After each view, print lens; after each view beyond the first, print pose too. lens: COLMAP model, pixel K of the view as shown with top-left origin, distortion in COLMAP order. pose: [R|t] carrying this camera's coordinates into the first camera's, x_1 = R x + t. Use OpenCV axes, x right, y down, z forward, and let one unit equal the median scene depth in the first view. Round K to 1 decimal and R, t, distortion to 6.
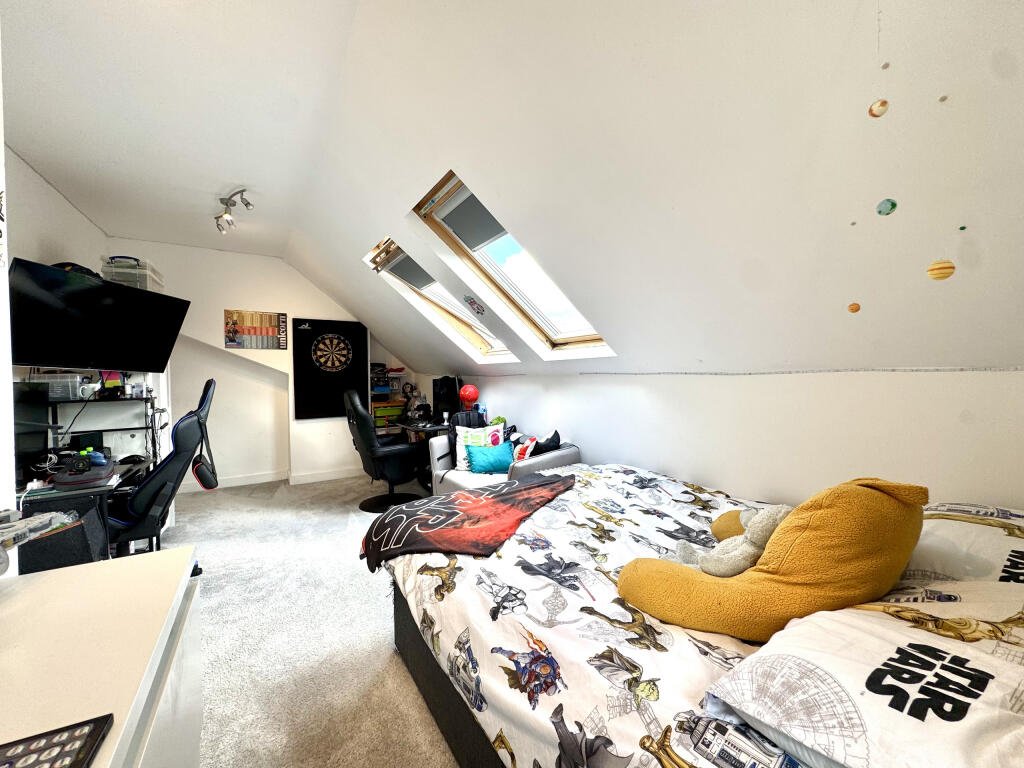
lens RADIAL K [[411.4, 0, 512.6], [0, 411.4, 382.7], [0, 0, 1]] dist [0.000116, 0.000093]
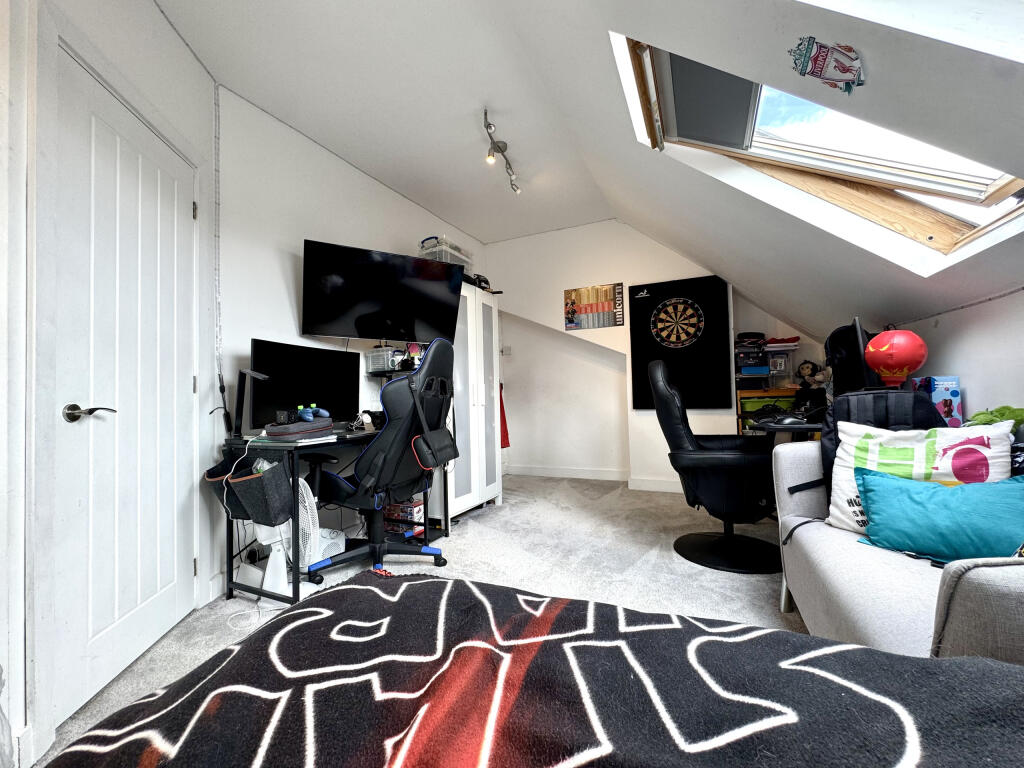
lens RADIAL K [[411.4, 0, 512.6], [0, 411.4, 382.7], [0, 0, 1]] dist [0.000116, 0.000093]
pose [[0.535897, -0.023666, -0.843951, 0.036759], [0.005622, 0.999685, -0.024464, 0.060337], [0.844265, 0.008365, 0.535861, 0.394695]]
